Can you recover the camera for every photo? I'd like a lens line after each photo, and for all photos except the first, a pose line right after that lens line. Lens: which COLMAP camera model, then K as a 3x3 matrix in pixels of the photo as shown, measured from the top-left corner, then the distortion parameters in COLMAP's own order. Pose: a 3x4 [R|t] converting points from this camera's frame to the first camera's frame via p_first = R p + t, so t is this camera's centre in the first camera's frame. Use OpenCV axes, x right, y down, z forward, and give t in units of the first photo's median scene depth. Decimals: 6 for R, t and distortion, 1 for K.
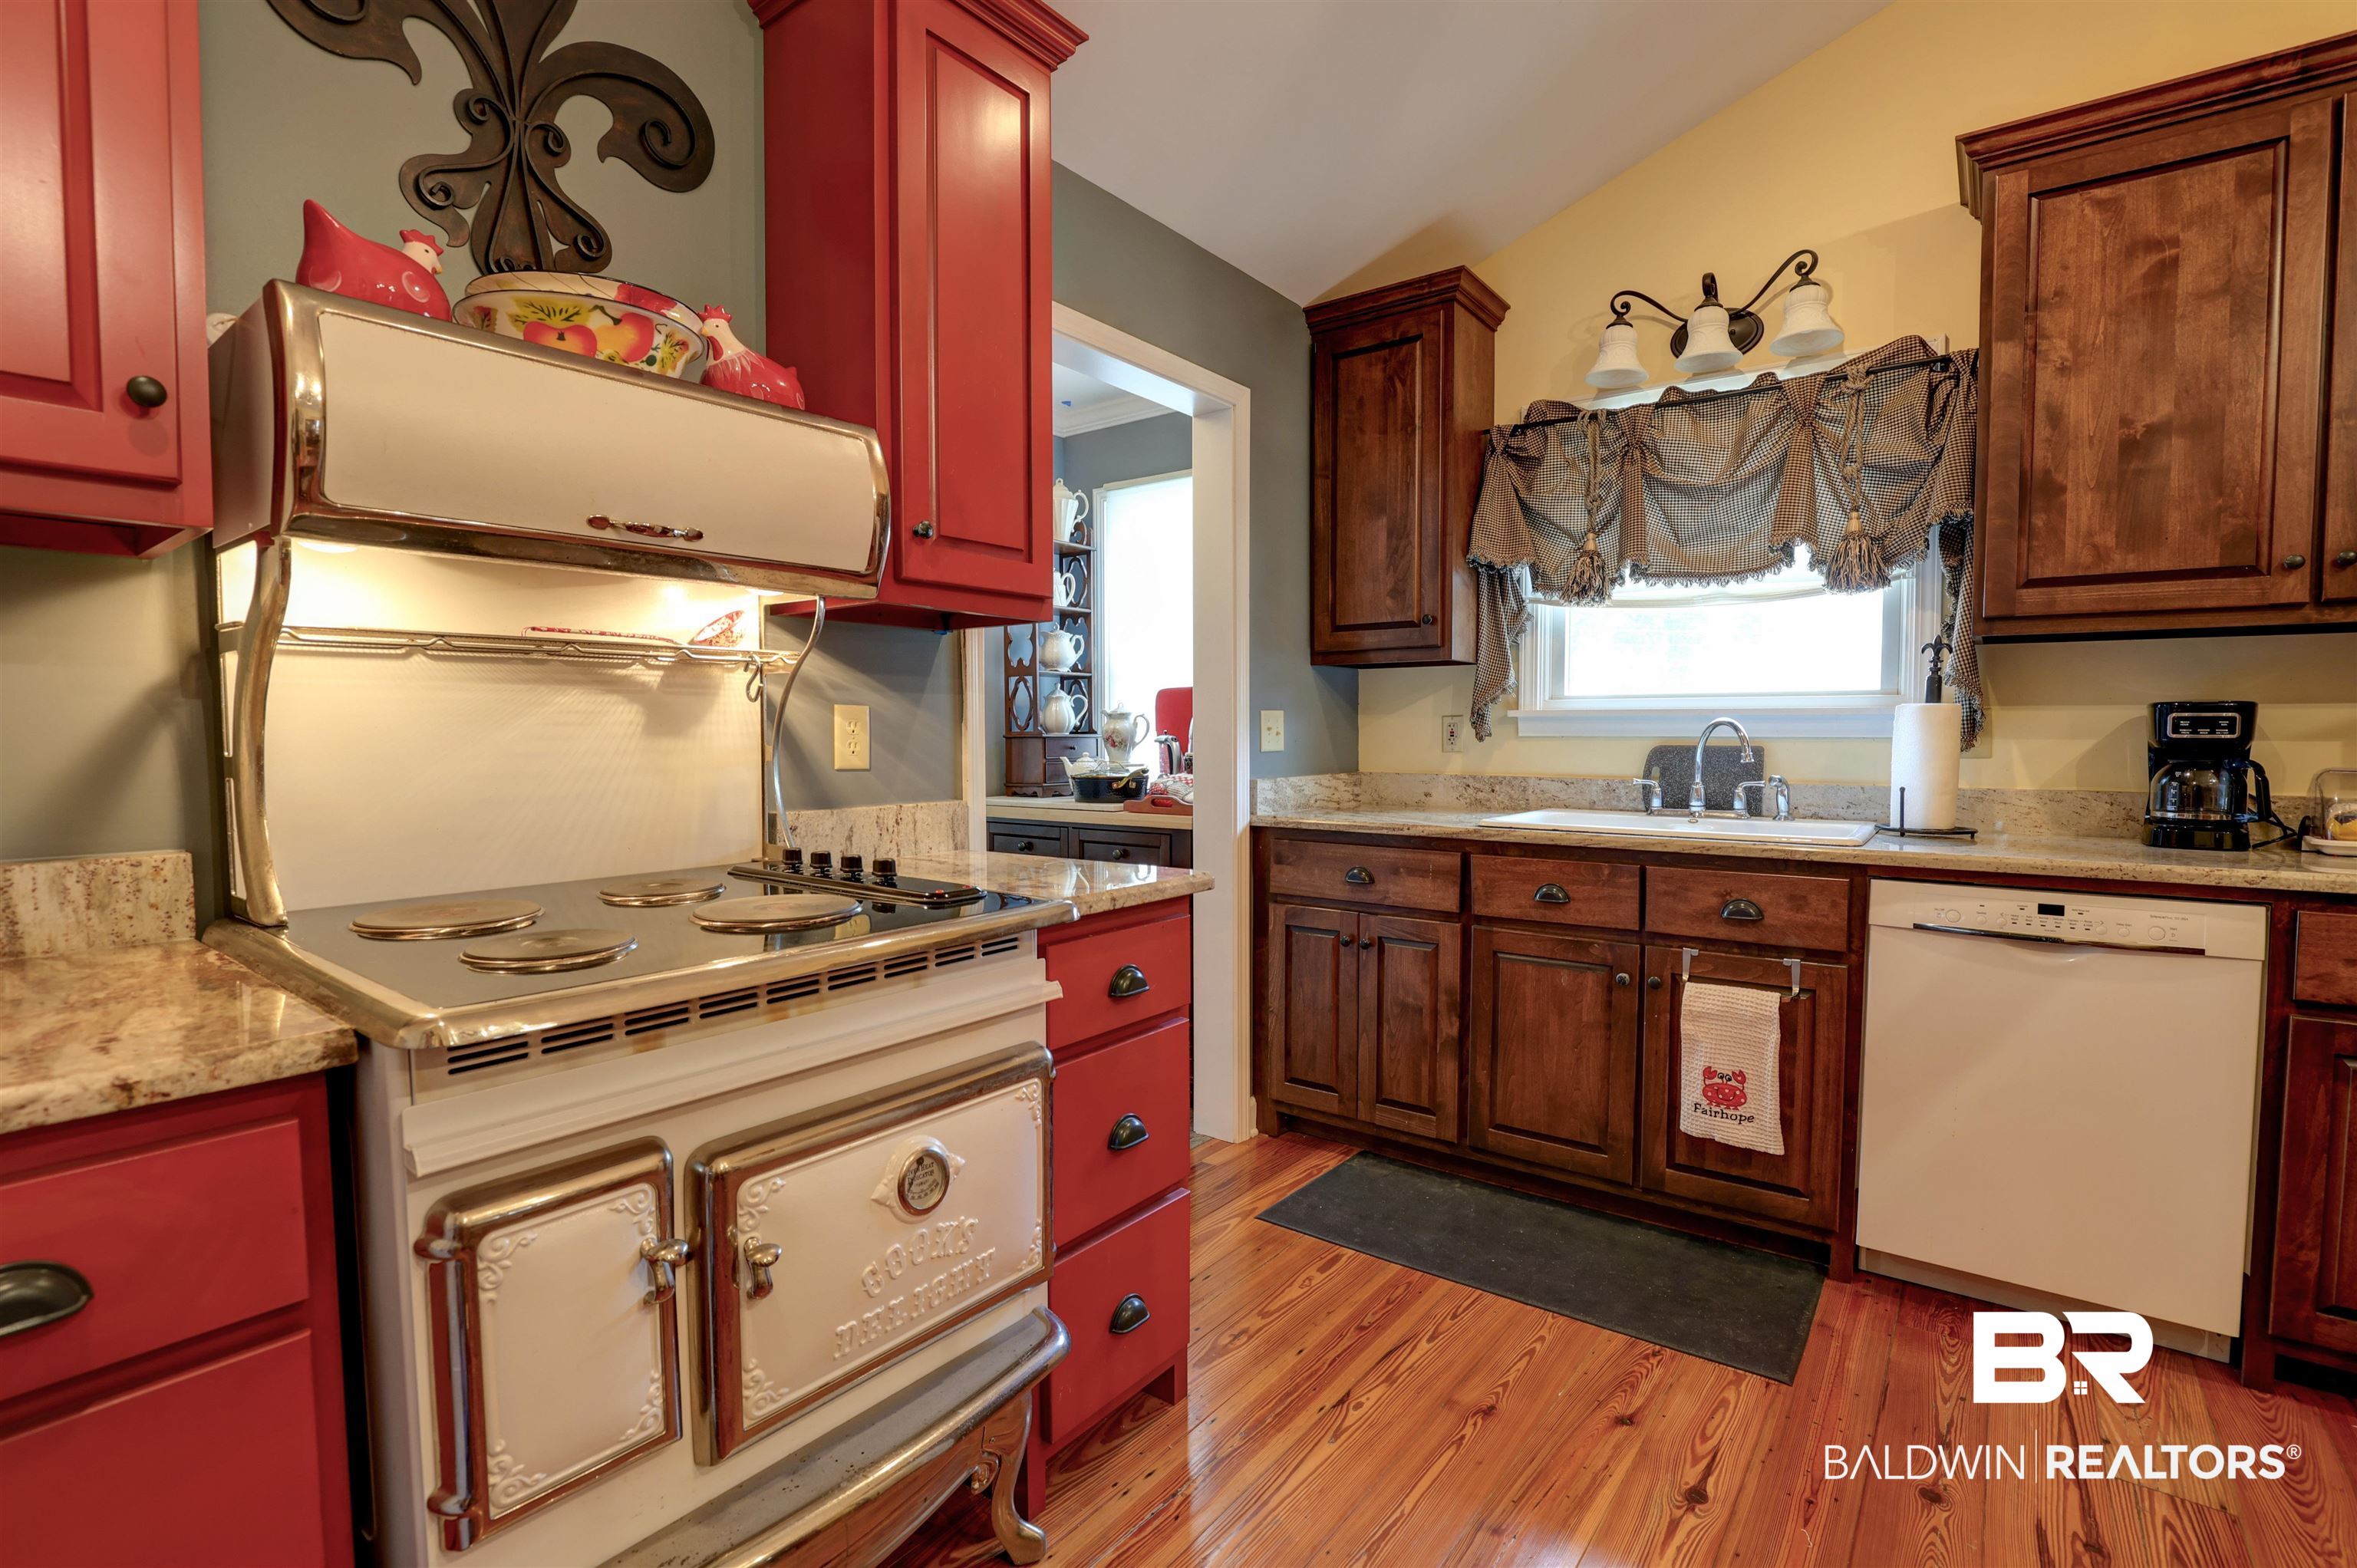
lens RADIAL K [[1079.2, 0, 1173.0], [0, 1079.2, 786.4], [0, 0, 1]] dist [-0.020006, -0.000185]
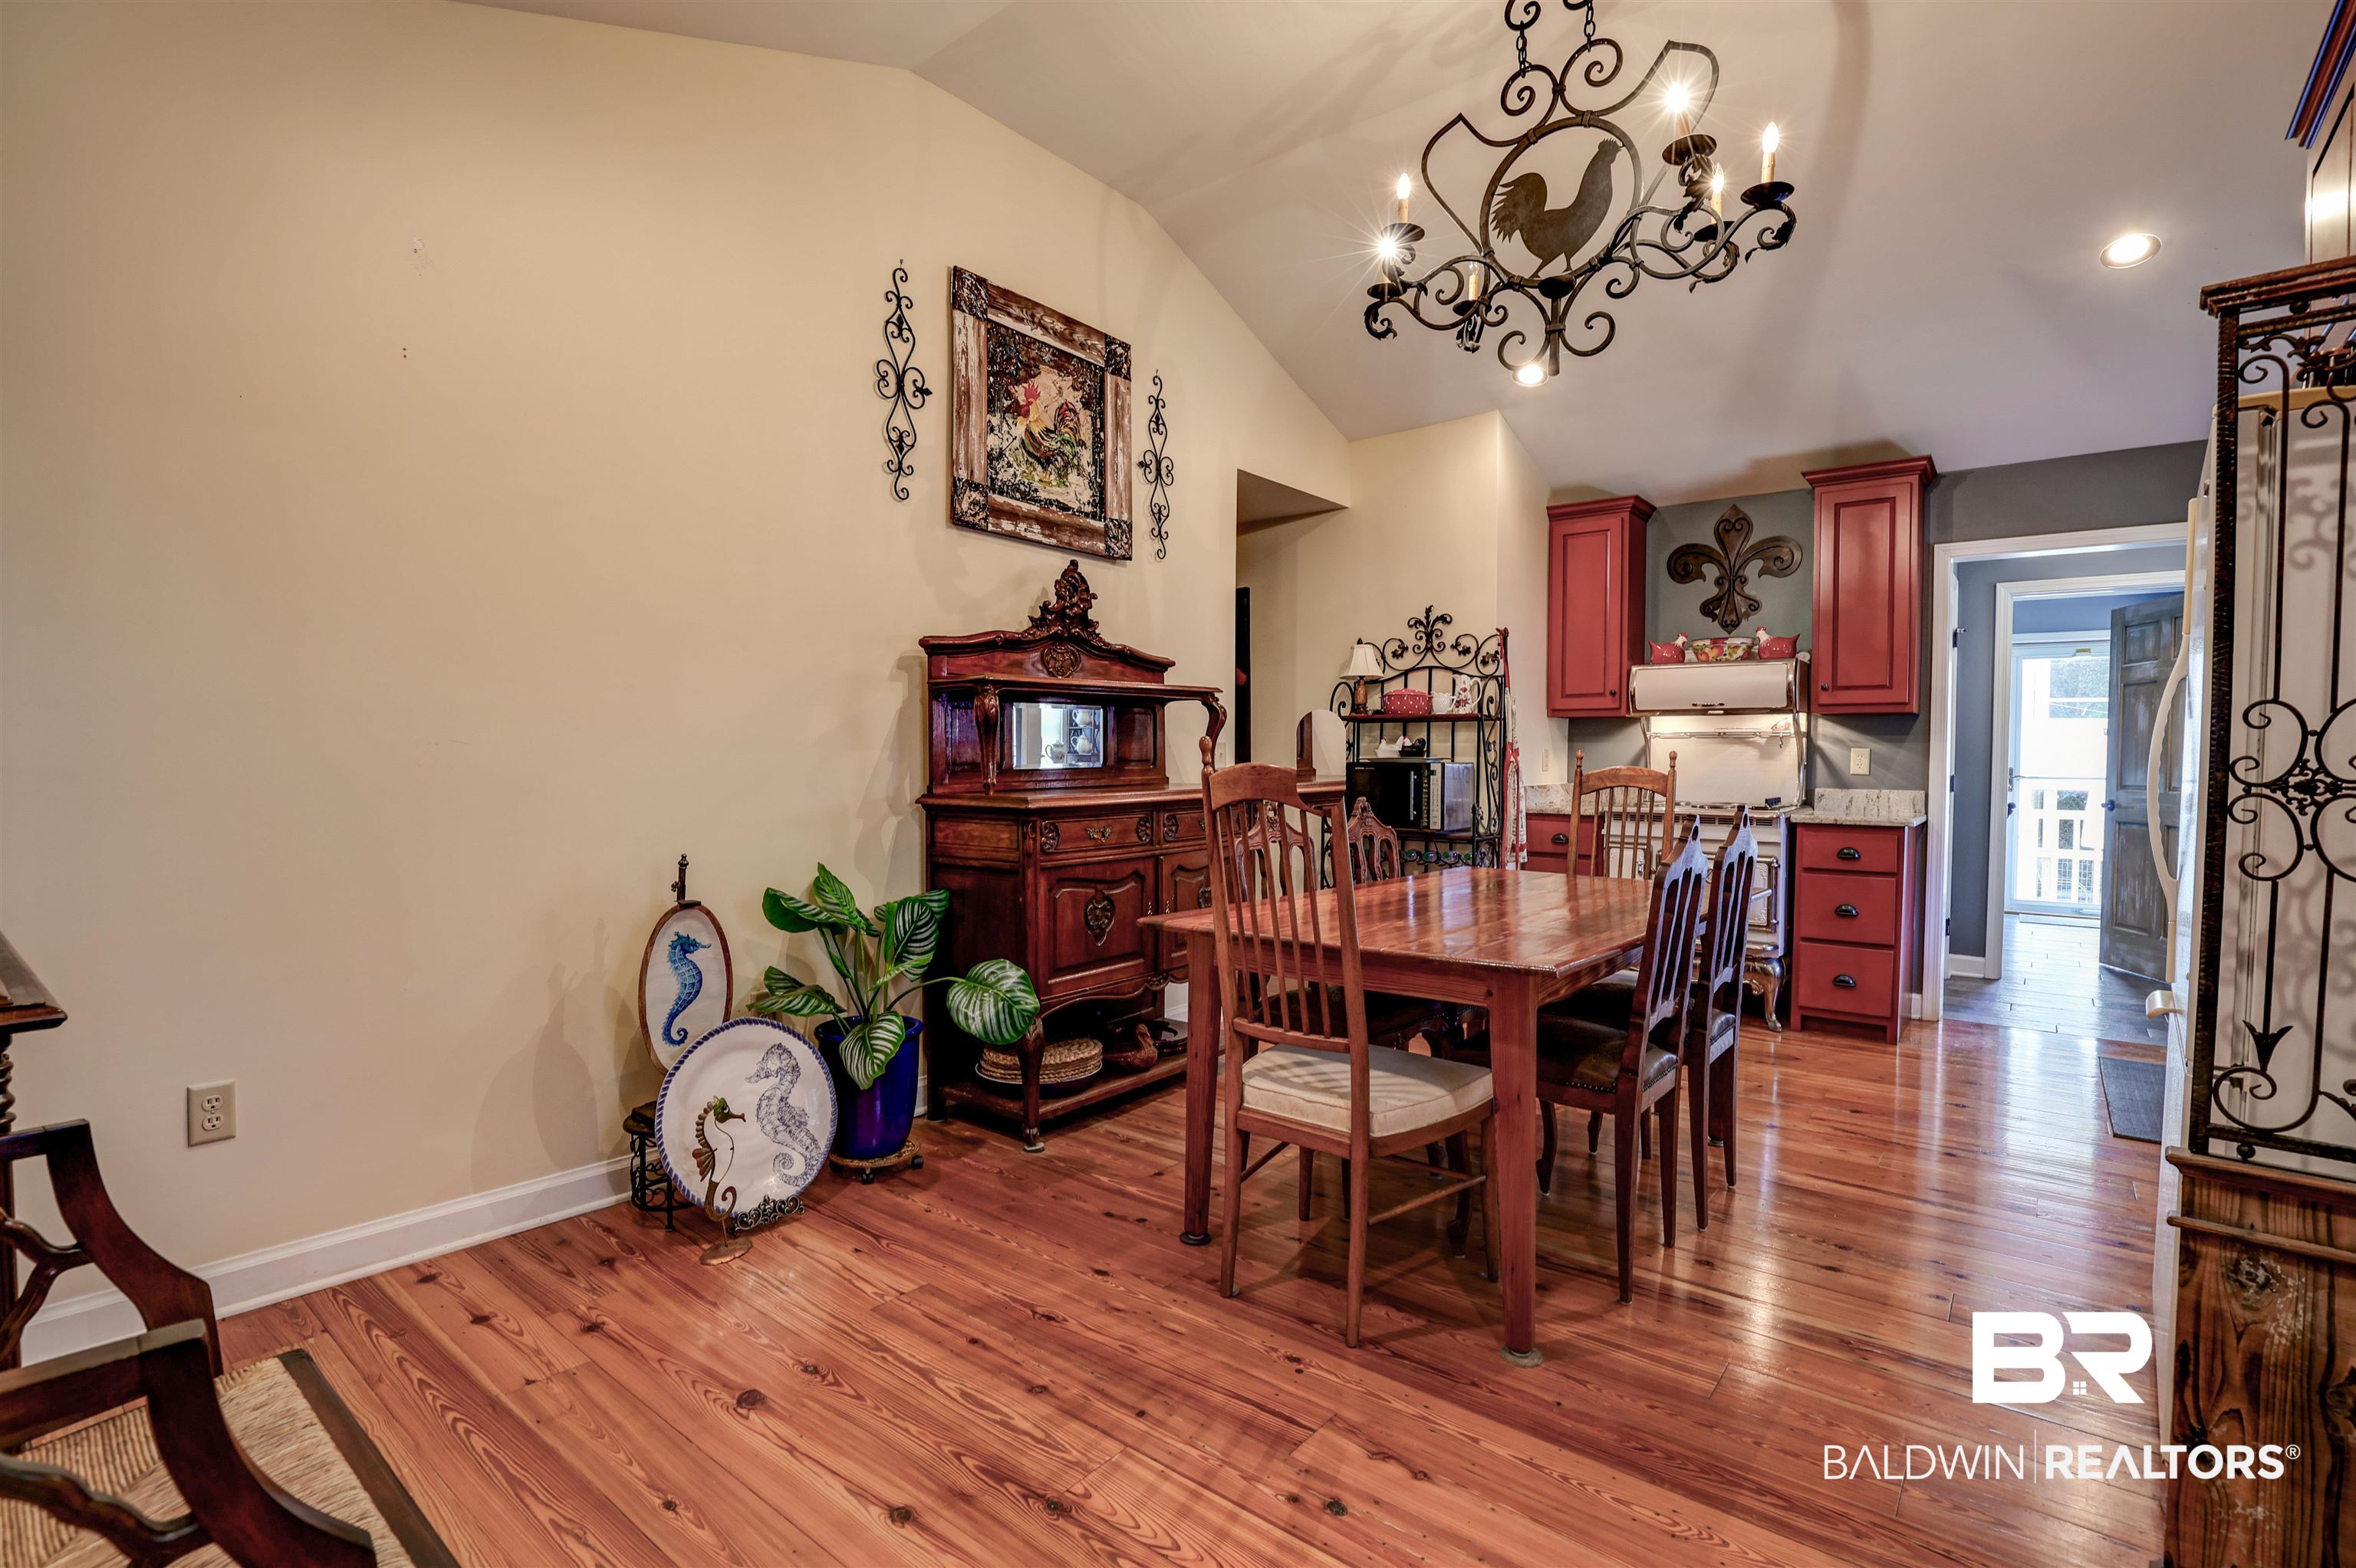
lens RADIAL K [[1078.7, 0, 1173.6], [0, 1078.7, 791.0], [0, 0, 1]] dist [-0.020006, -0.000185]
pose [[-0.014730, 0.038060, -0.999167, 2.743756], [-0.052235, 0.997882, 0.038781, 0.011233], [0.998526, 0.052763, -0.012710, -0.675291]]
